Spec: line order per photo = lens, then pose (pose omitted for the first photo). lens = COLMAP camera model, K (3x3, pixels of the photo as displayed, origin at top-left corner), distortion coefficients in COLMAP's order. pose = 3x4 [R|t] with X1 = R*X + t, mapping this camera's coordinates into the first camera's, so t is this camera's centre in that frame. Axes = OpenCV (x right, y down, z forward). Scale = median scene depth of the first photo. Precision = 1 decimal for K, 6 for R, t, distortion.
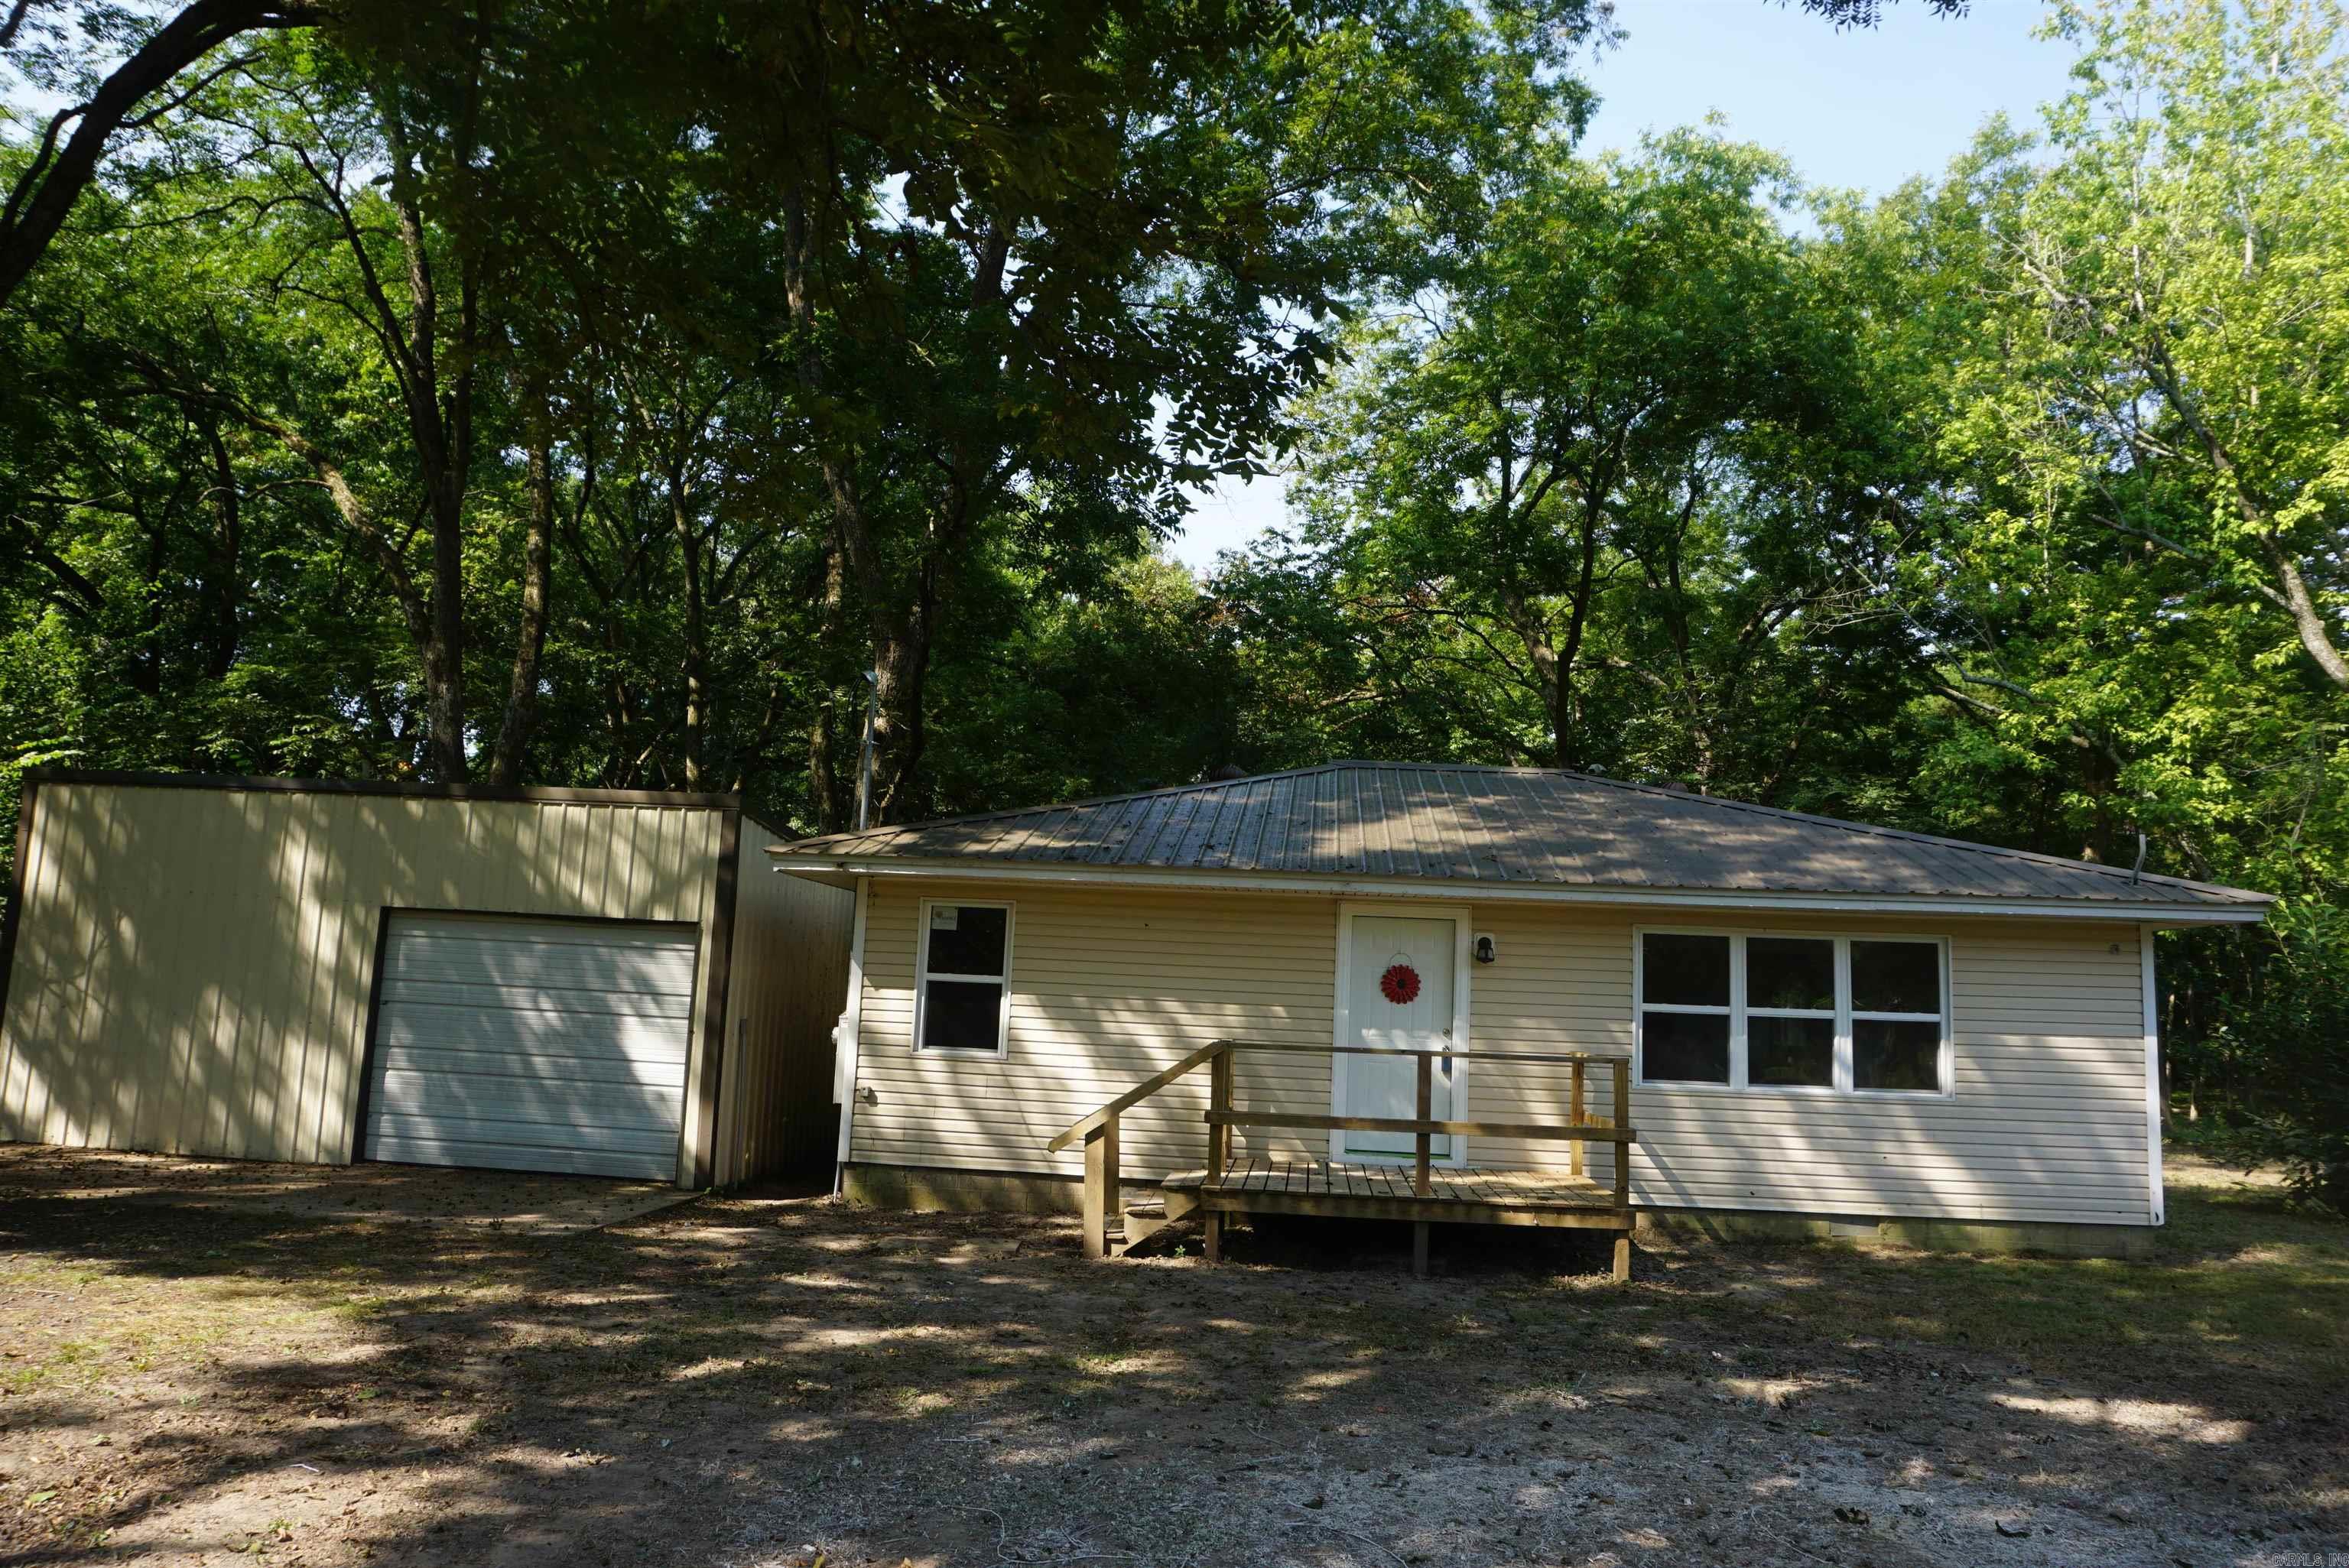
lens RADIAL K [[1566.2, 0, 1183.1], [0, 1566.2, 773.0], [0, 0, 1]] dist [-0.059358, 0.034635]
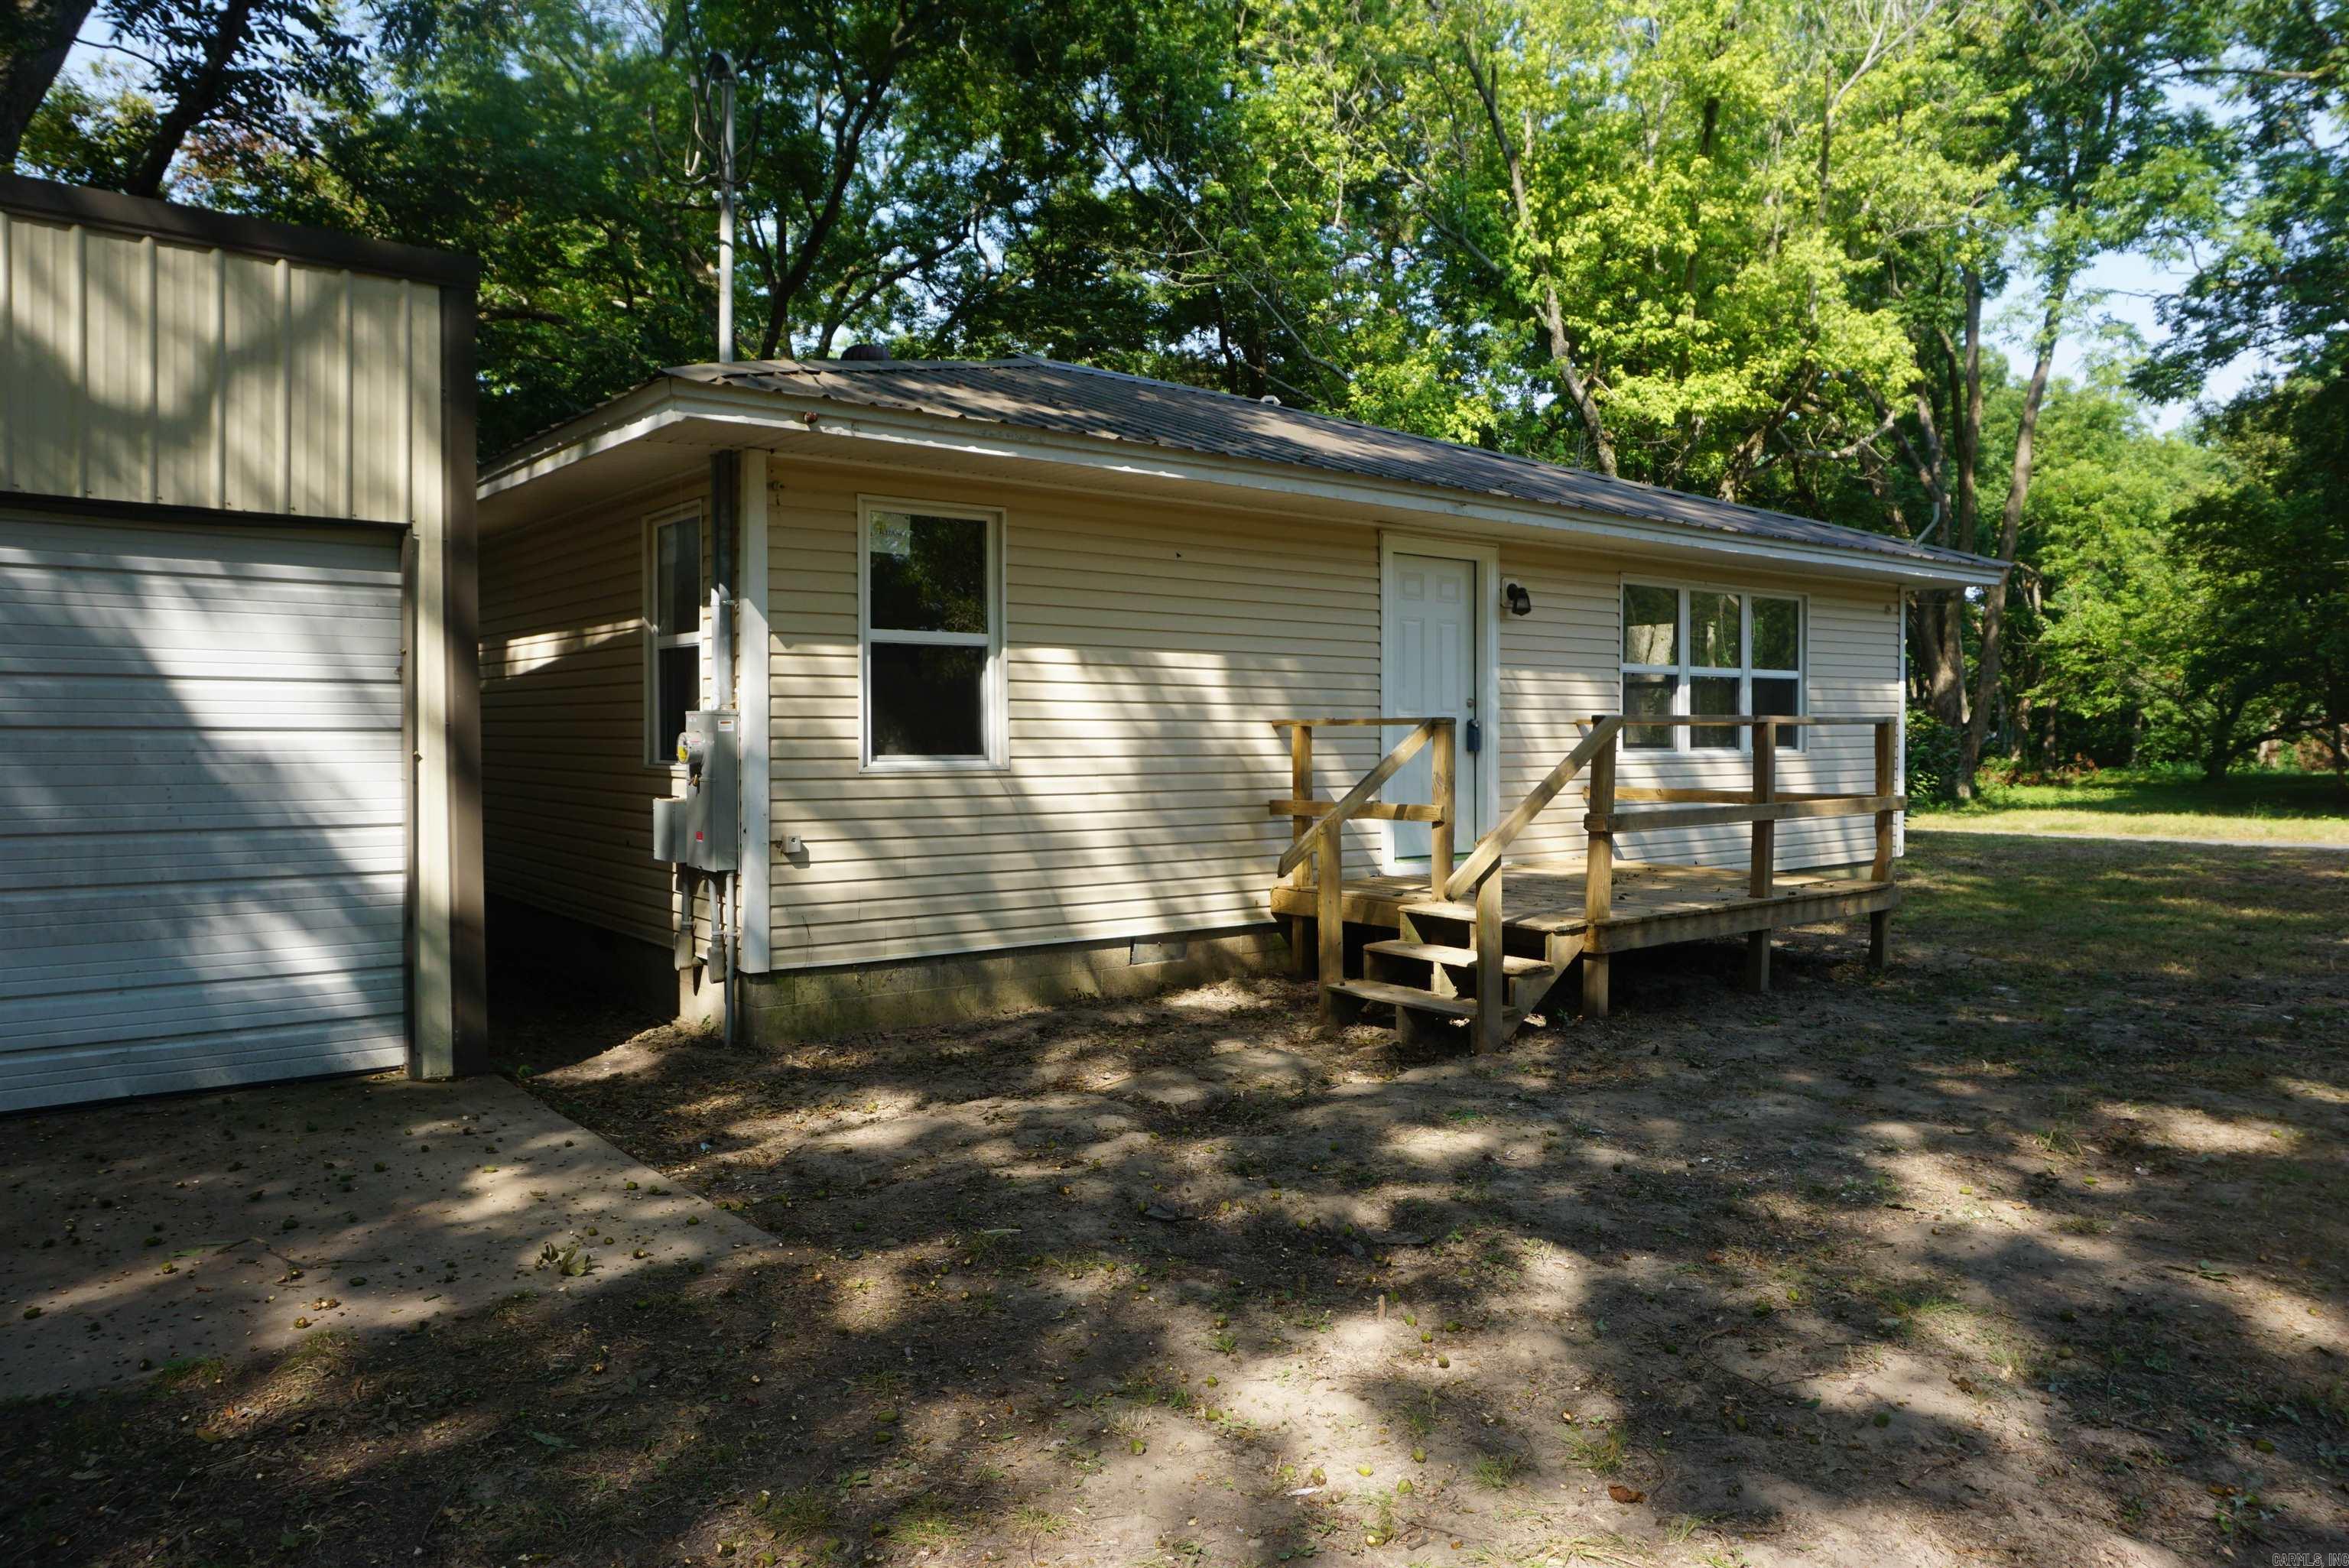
lens RADIAL K [[1566.2, 0, 1190.1], [0, 1566.2, 764.4], [0, 0, 1]] dist [-0.059358, 0.034635]
pose [[0.727007, -0.057788, 0.684194, -0.446116], [-0.072080, 0.984523, 0.159745, 0.075048], [-0.682836, -0.165452, 0.711590, 0.490846]]
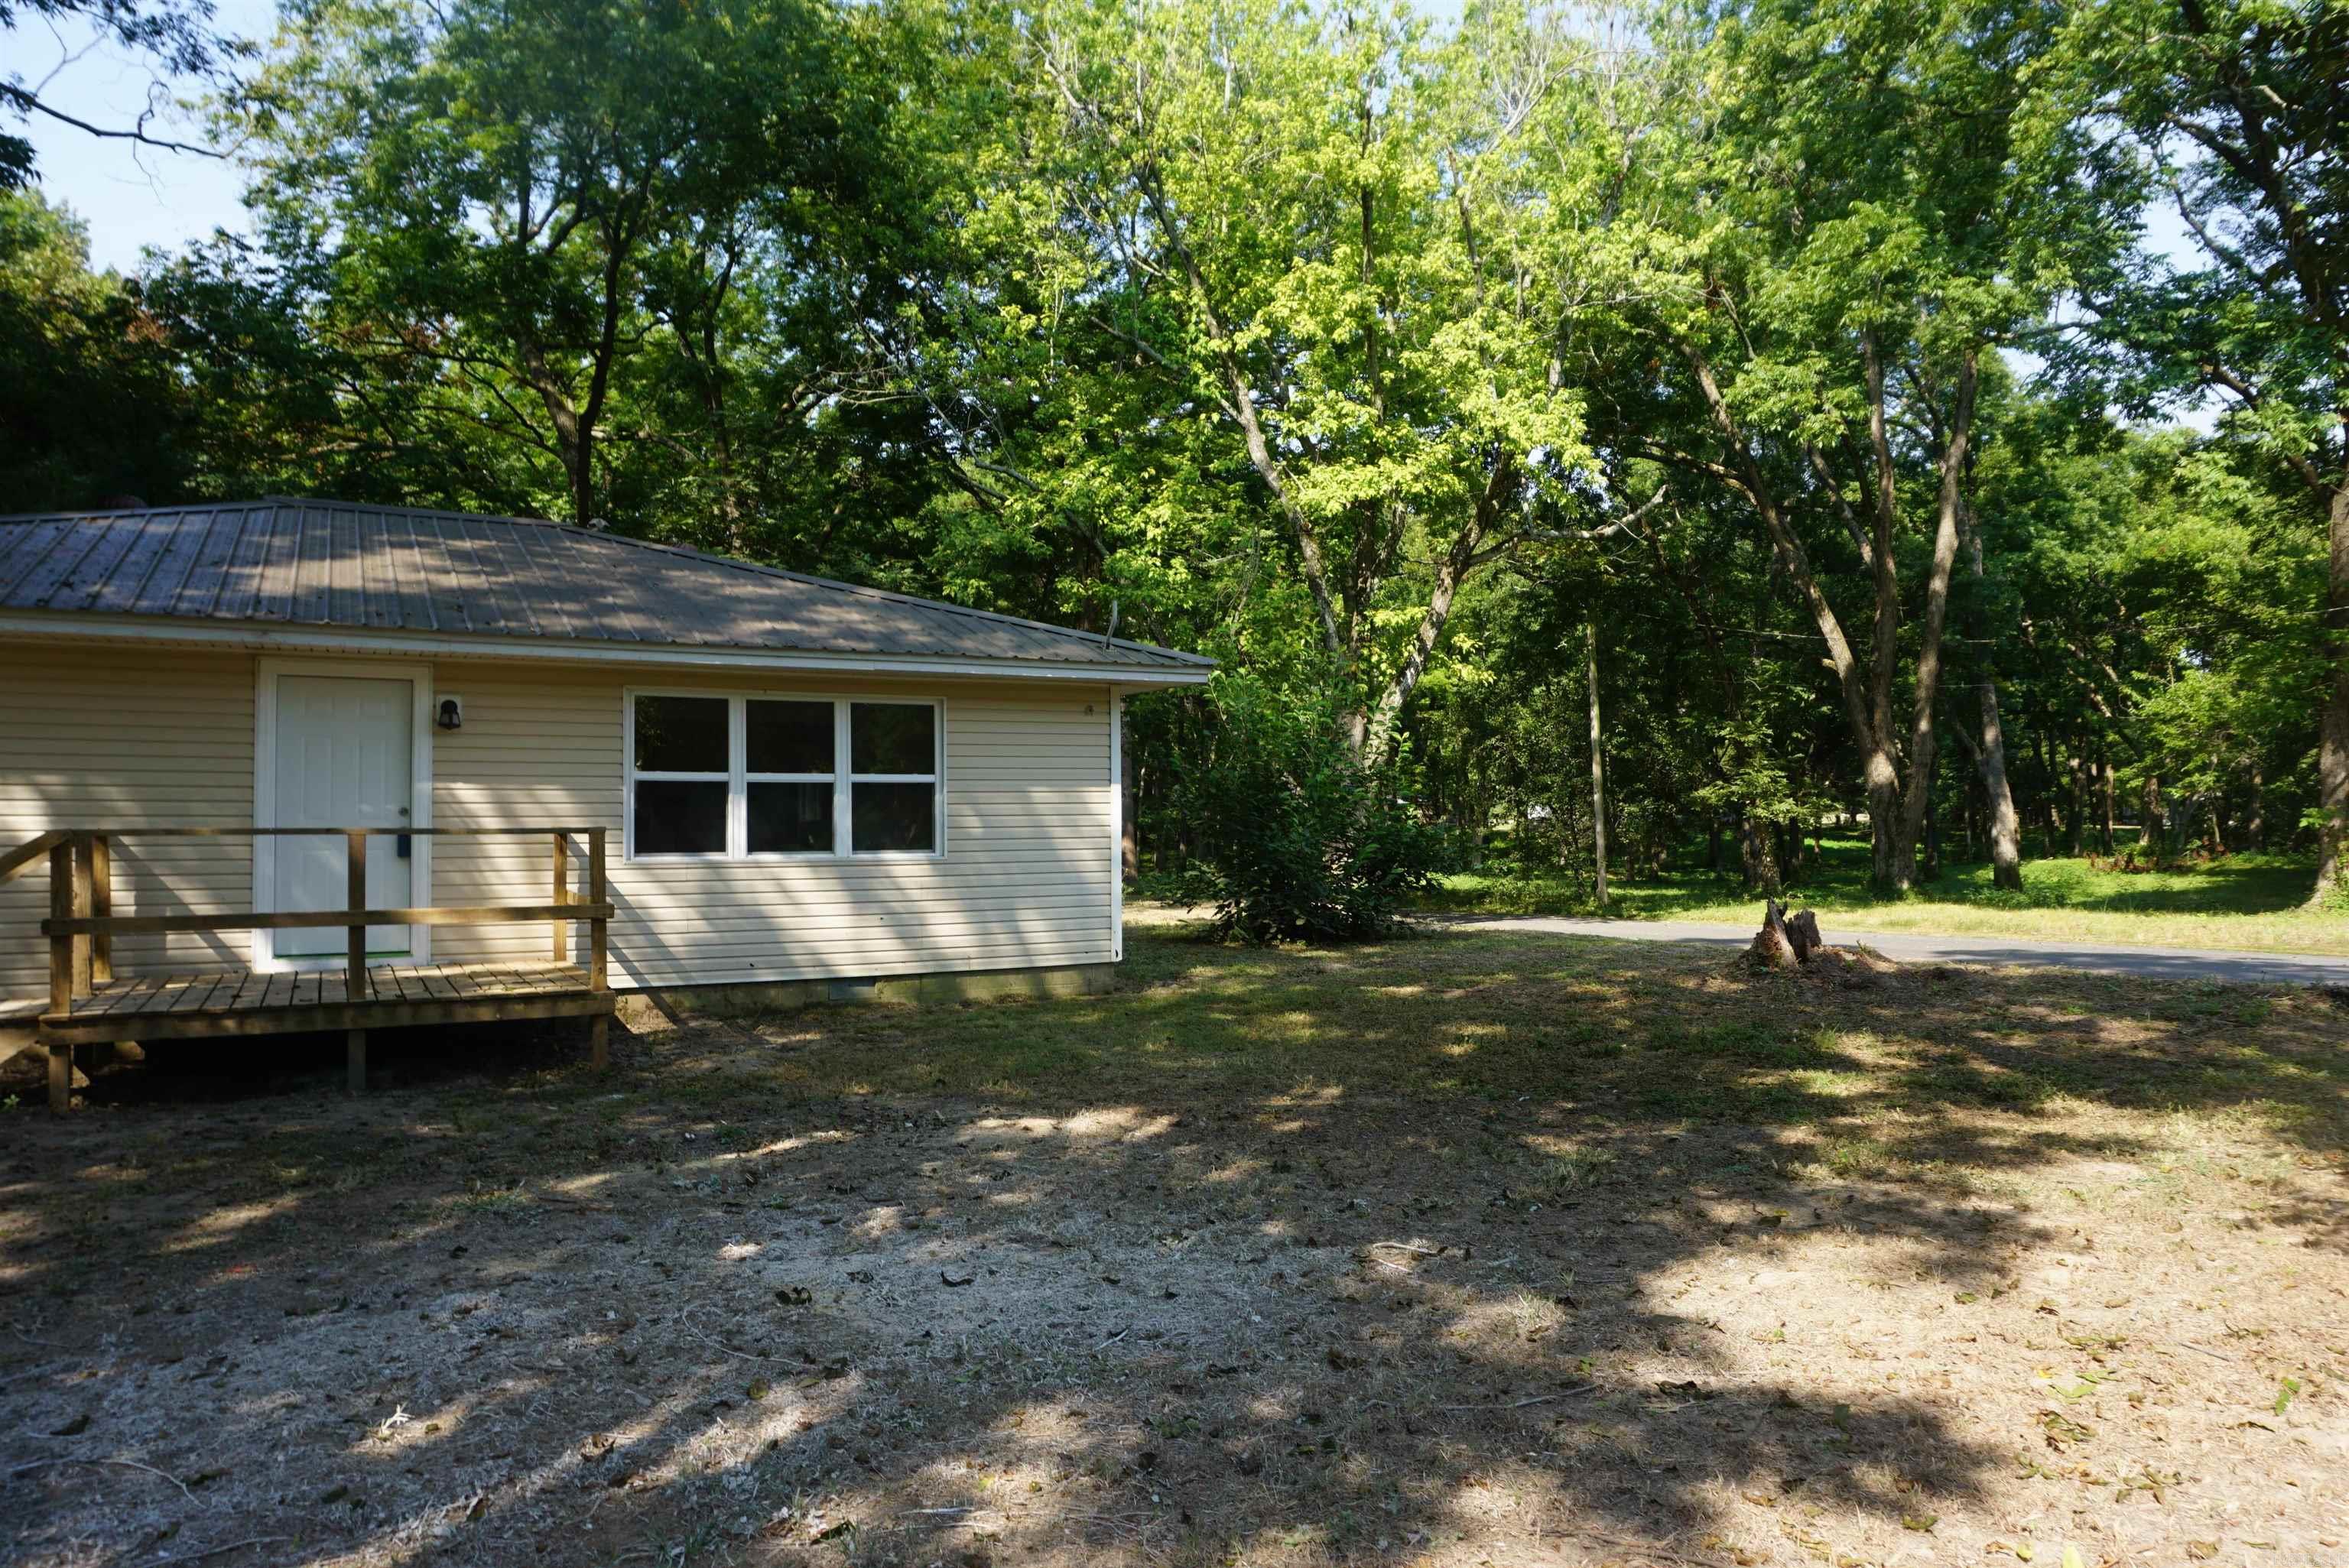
lens RADIAL K [[1566.2, 0, 1161.6], [0, 1566.2, 752.6], [0, 0, 1]] dist [-0.059358, 0.034635]
pose [[0.836592, -0.024848, 0.547263, 0.049800], [-0.040028, 0.993528, 0.106300, 0.025247], [-0.546362, -0.110836, 0.830183, 0.065879]]
